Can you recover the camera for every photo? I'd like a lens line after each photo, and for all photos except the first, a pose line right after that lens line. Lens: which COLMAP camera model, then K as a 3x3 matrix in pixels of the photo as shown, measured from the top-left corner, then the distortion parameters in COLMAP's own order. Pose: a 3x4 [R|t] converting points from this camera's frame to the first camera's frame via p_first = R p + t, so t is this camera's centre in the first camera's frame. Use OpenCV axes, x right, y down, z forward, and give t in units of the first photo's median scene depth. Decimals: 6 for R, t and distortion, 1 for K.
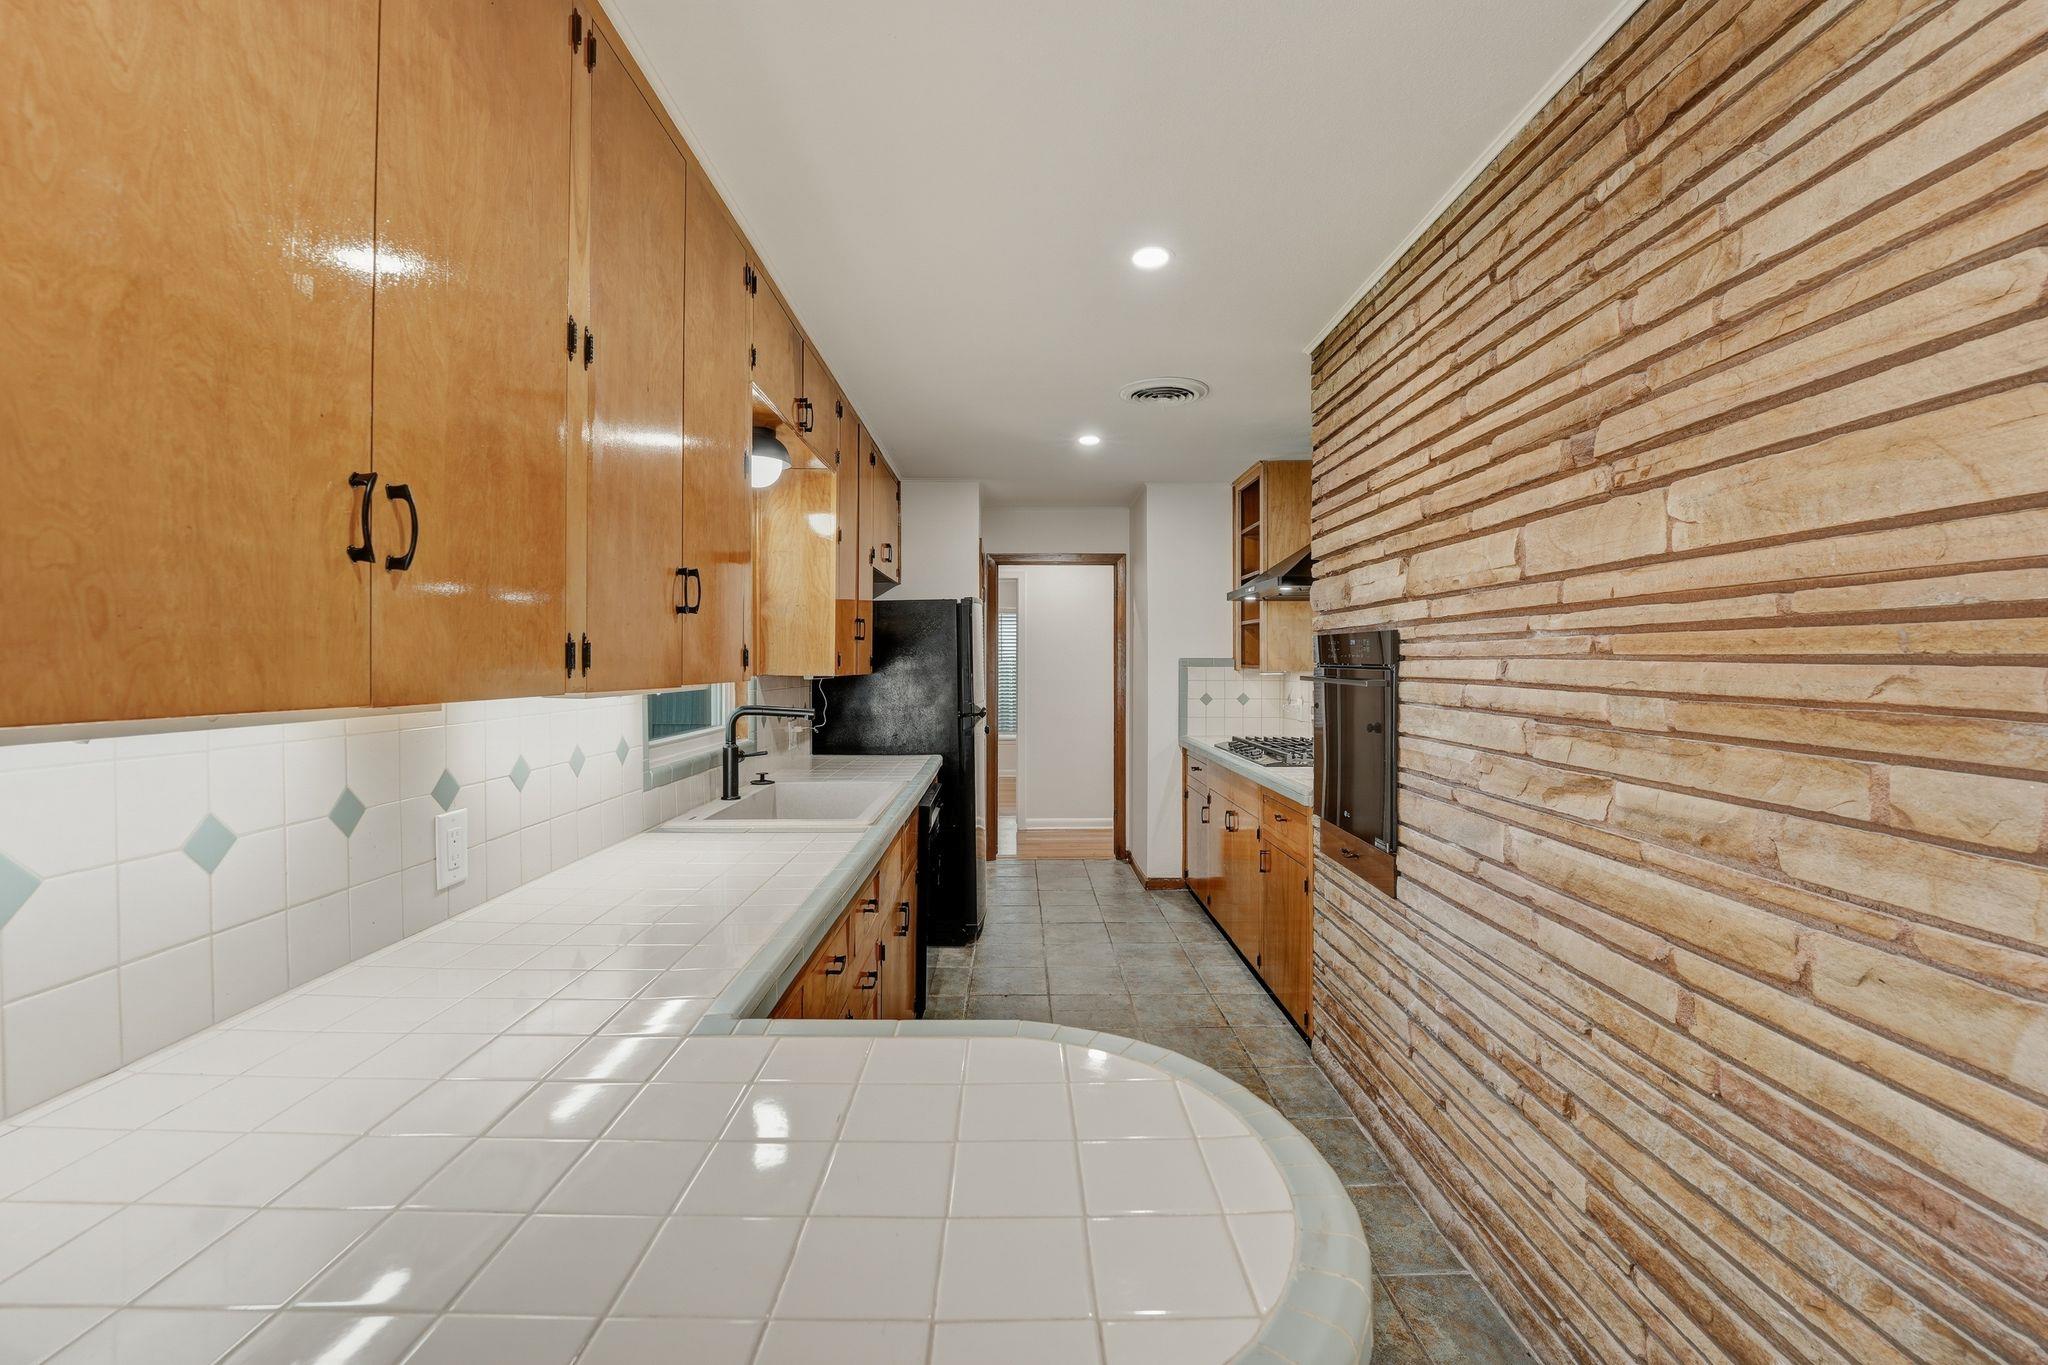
lens RADIAL K [[845.2, 0, 1026.5], [0, 845.2, 670.4], [0, 0, 1]] dist [-0.024612, 0.001652]
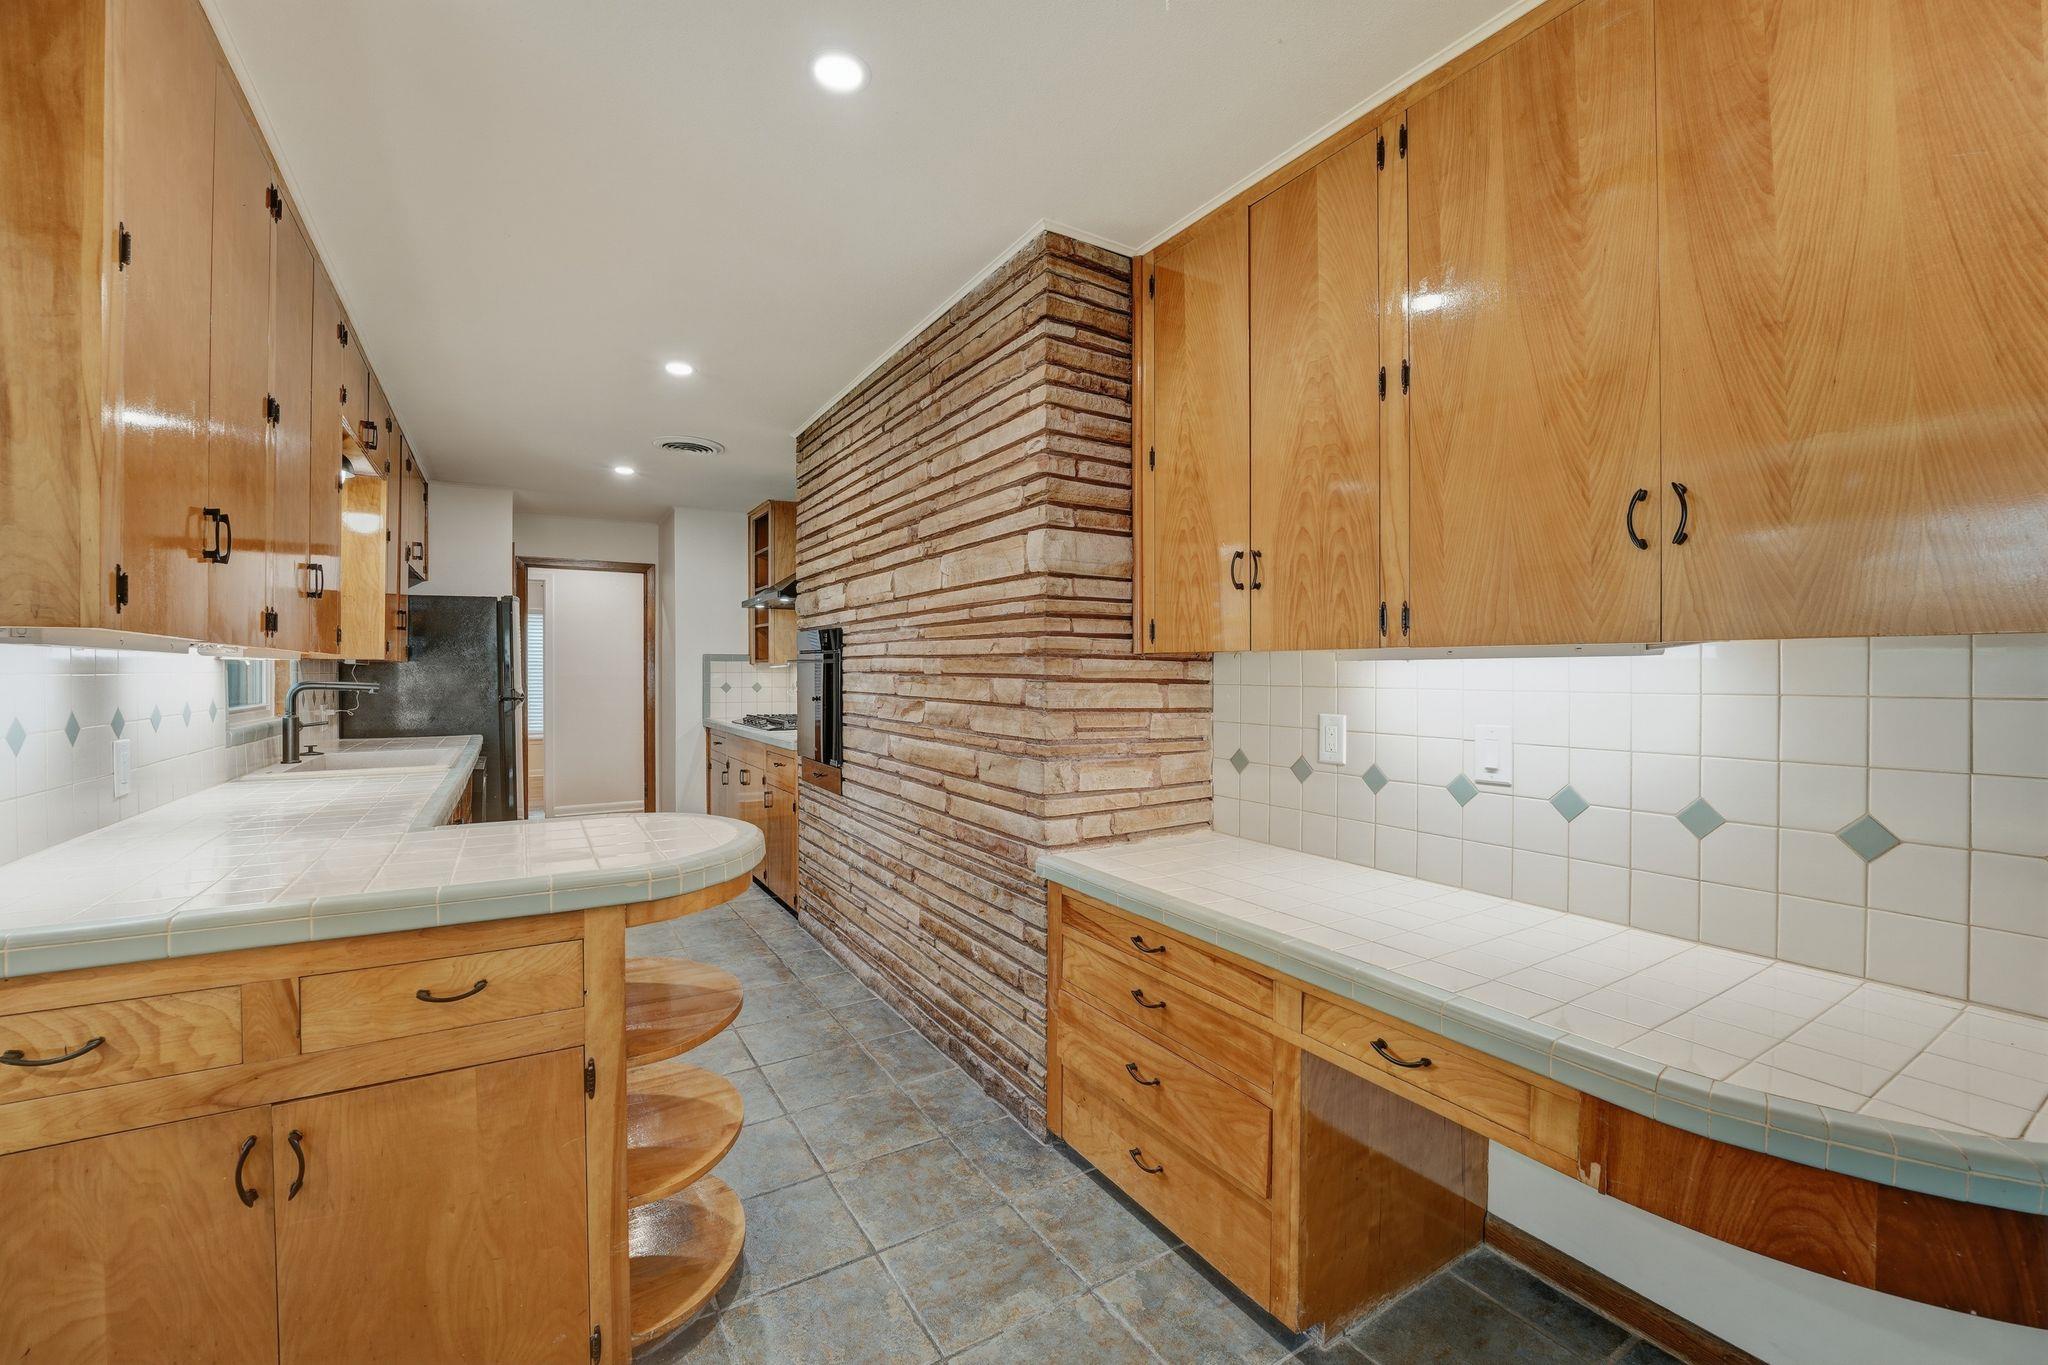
lens RADIAL K [[845.2, 0, 1018.0], [0, 845.2, 677.8], [0, 0, 1]] dist [-0.024612, 0.001652]
pose [[0.862603, -0.001921, 0.505878, -0.088099], [0.004630, 0.999981, -0.004096, 0.058091], [-0.505861, 0.005876, 0.862595, -0.584062]]
